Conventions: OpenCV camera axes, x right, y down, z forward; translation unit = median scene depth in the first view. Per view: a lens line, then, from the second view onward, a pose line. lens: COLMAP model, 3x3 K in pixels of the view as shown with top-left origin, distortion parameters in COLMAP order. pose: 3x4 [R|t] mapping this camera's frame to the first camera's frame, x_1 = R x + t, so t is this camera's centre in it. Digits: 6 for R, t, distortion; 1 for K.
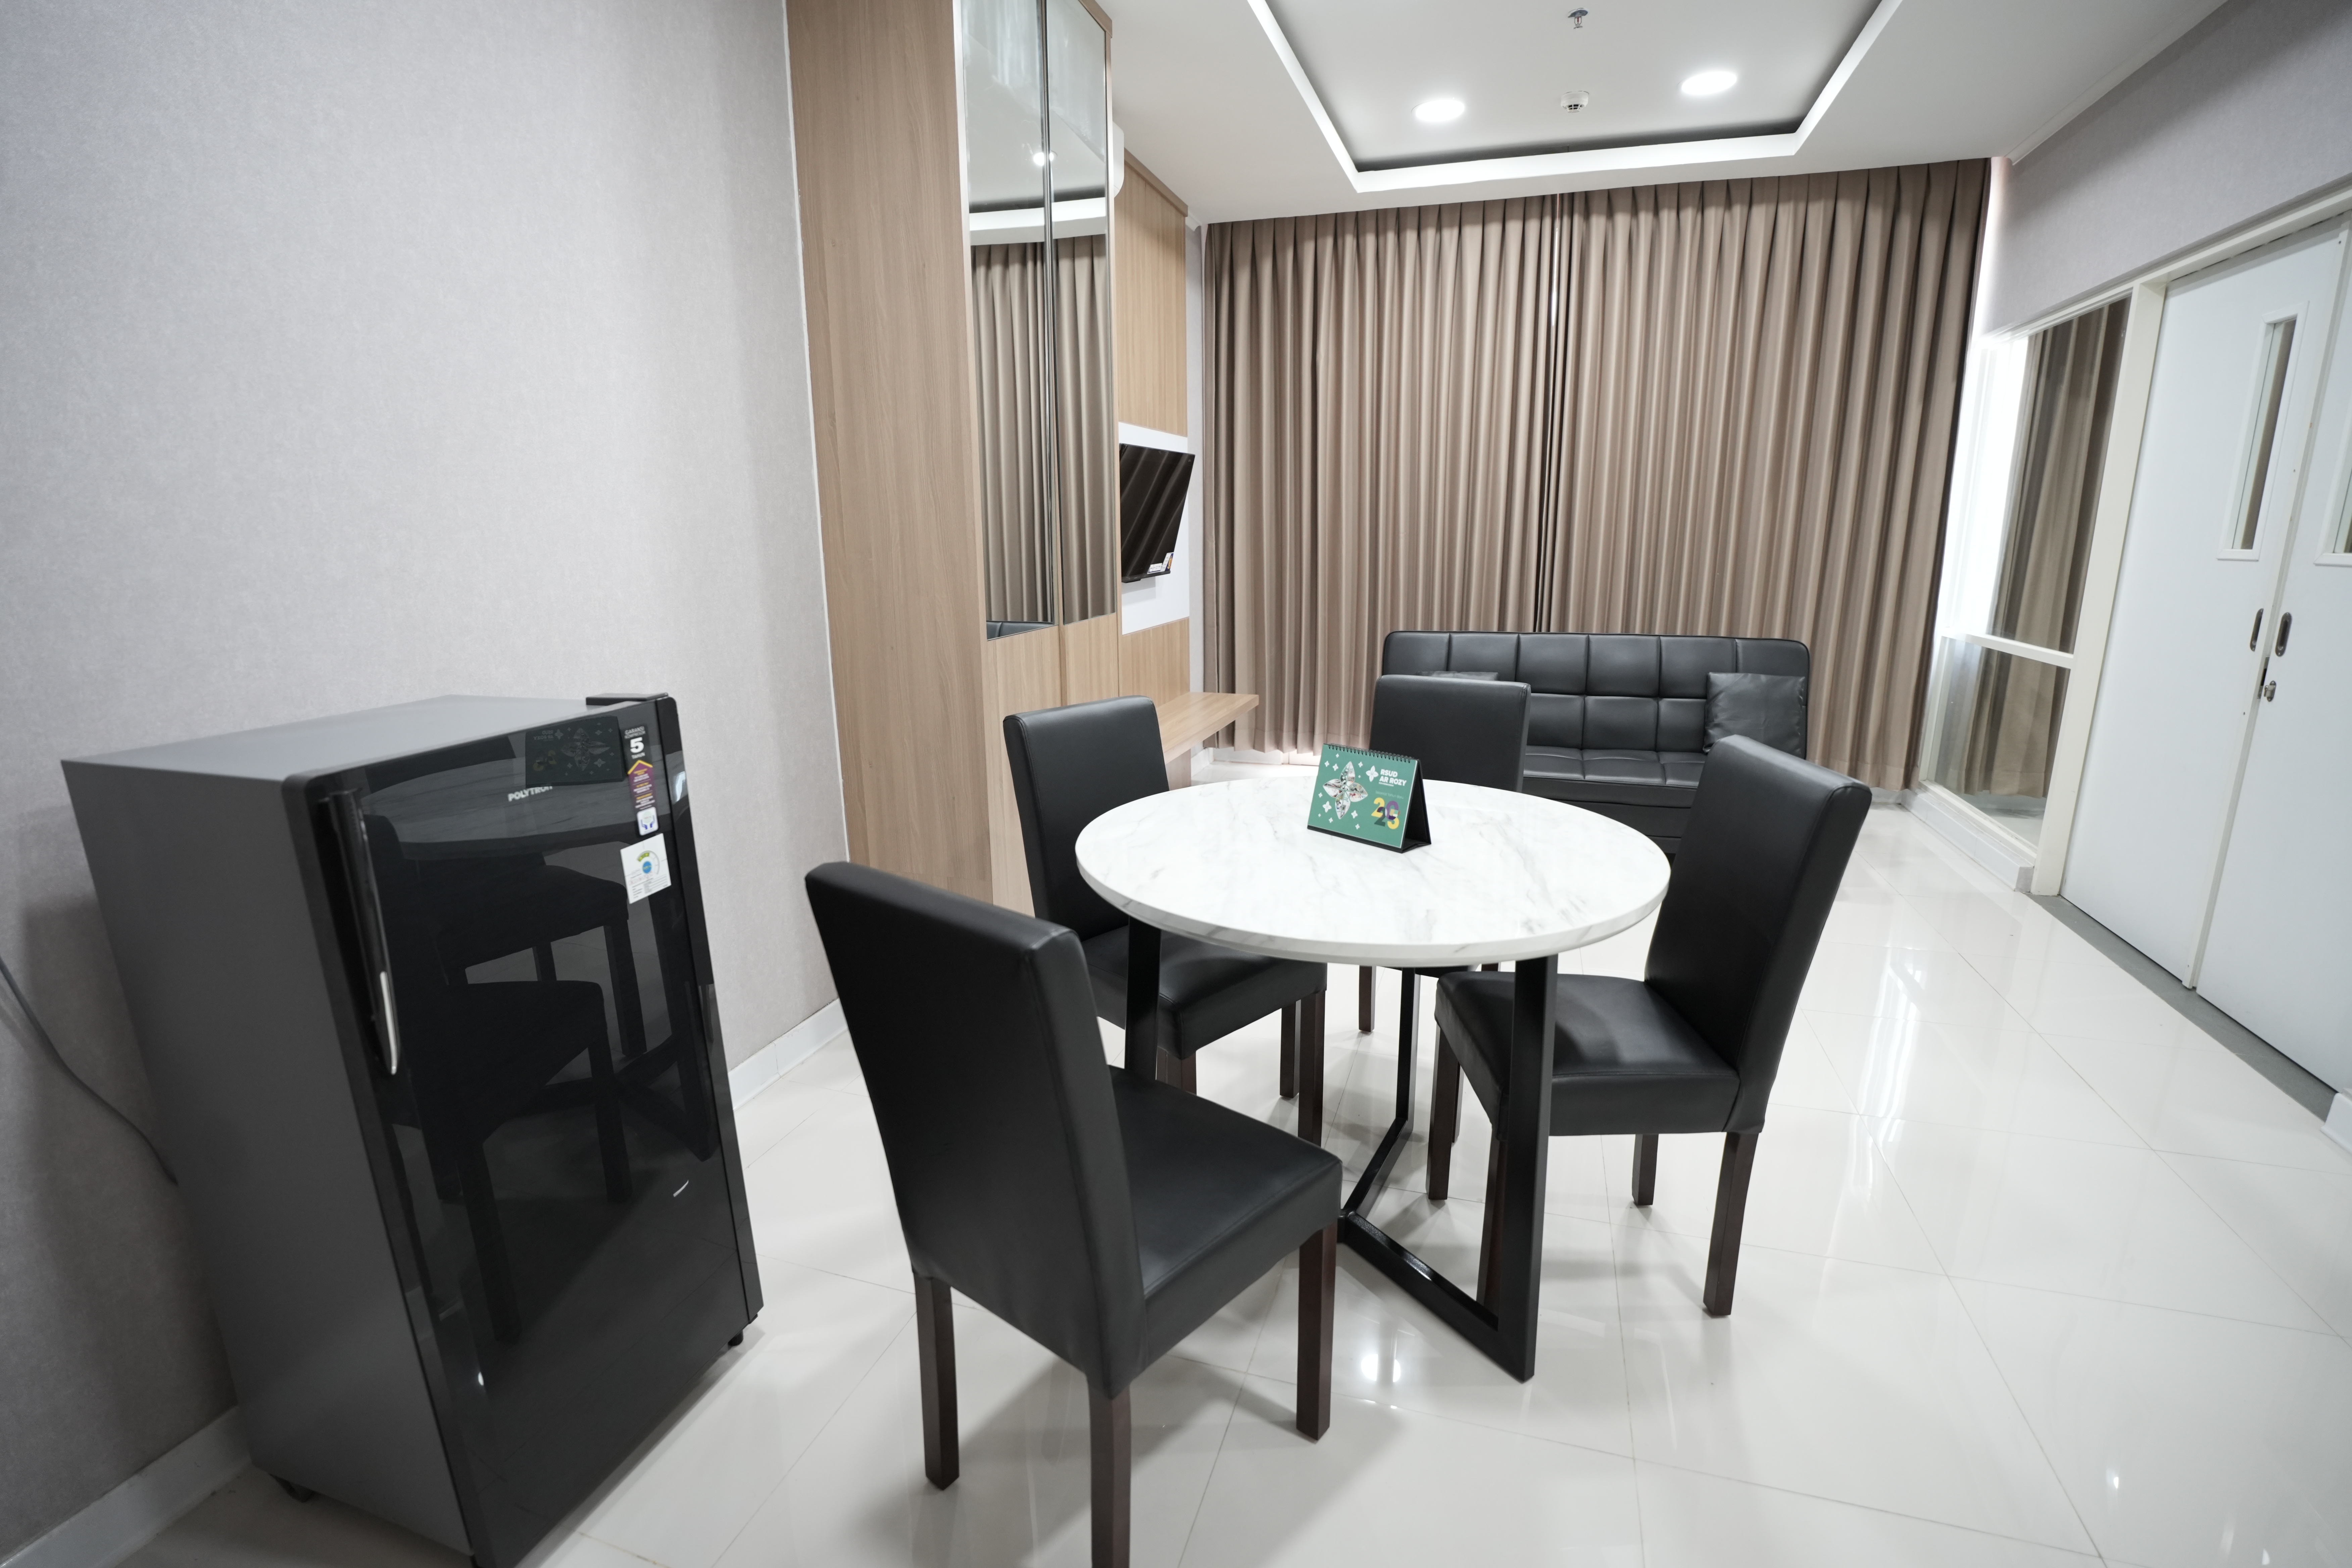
lens RADIAL K [[1071.3, 0, 1168.1], [0, 1071.3, 788.6], [0, 0, 1]] dist [-0.076918, 0.025509]
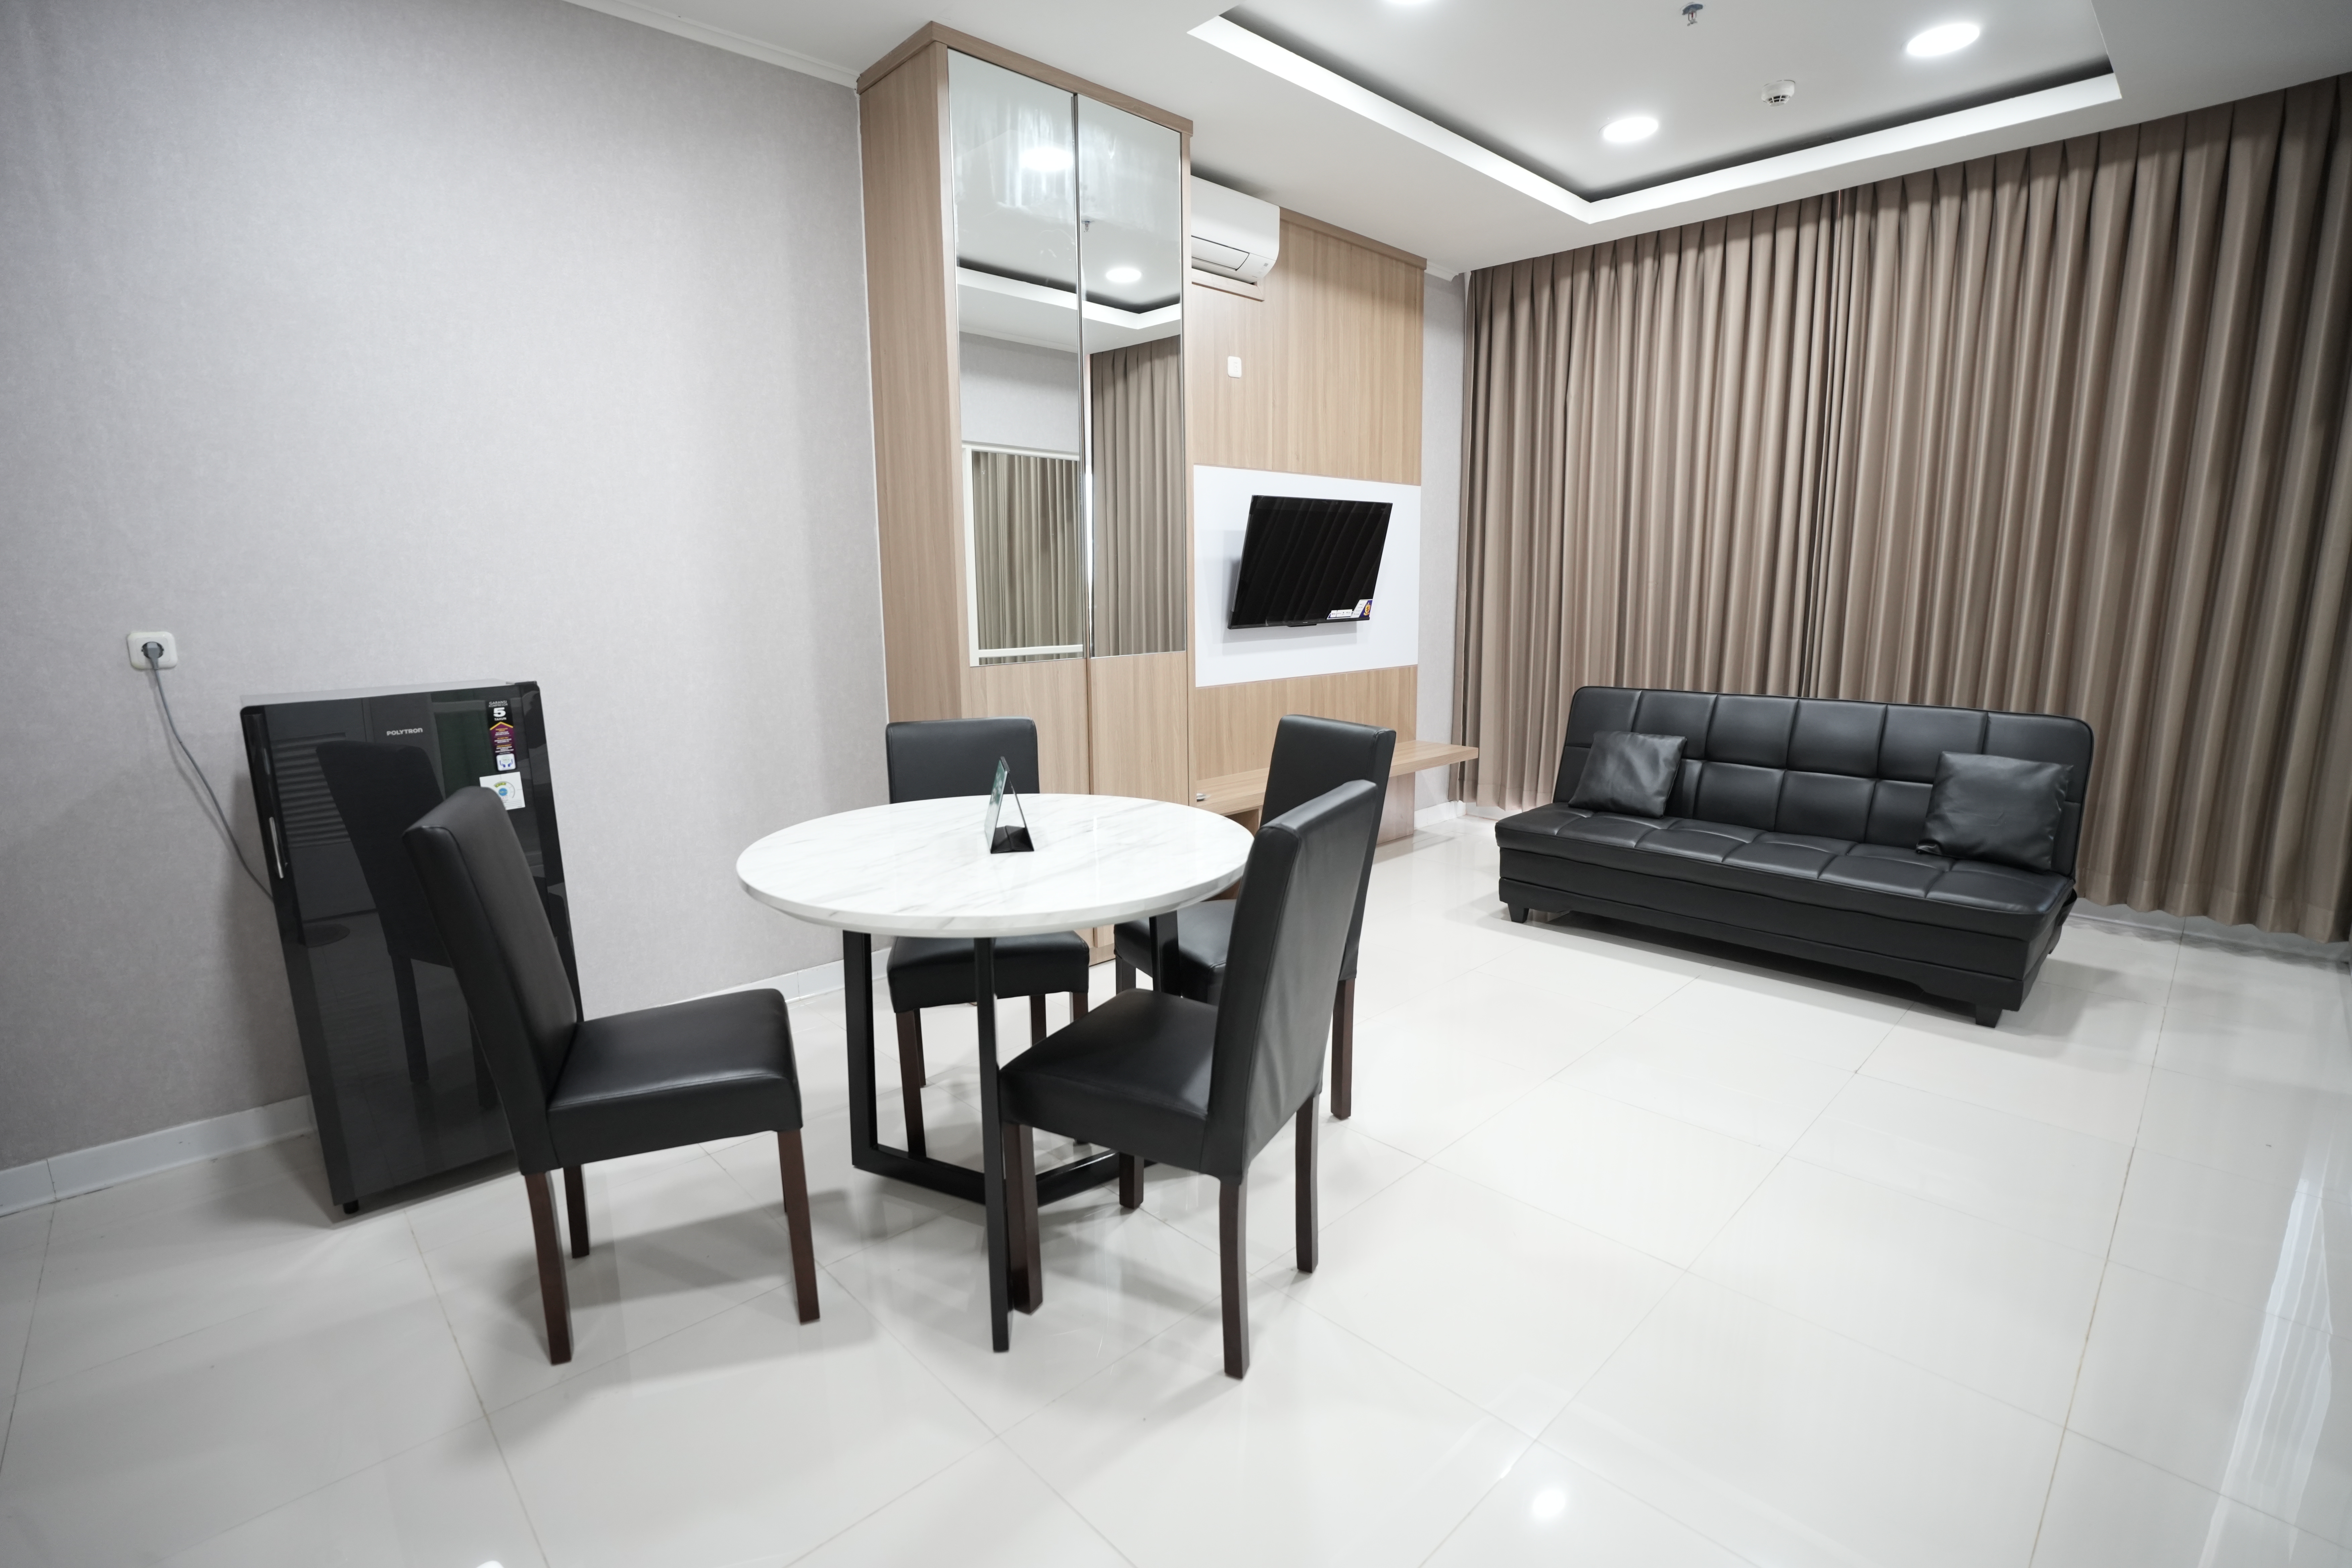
lens RADIAL K [[1102.4, 0, 1242.3], [0, 1102.4, 787.4], [0, 0, 1]] dist [-0.074743, 0.024612]
pose [[0.888115, 0.085983, -0.451508, 0.398240], [-0.109536, 0.993637, -0.026234, -0.003160], [0.446379, 0.072756, 0.891882, 0.029956]]
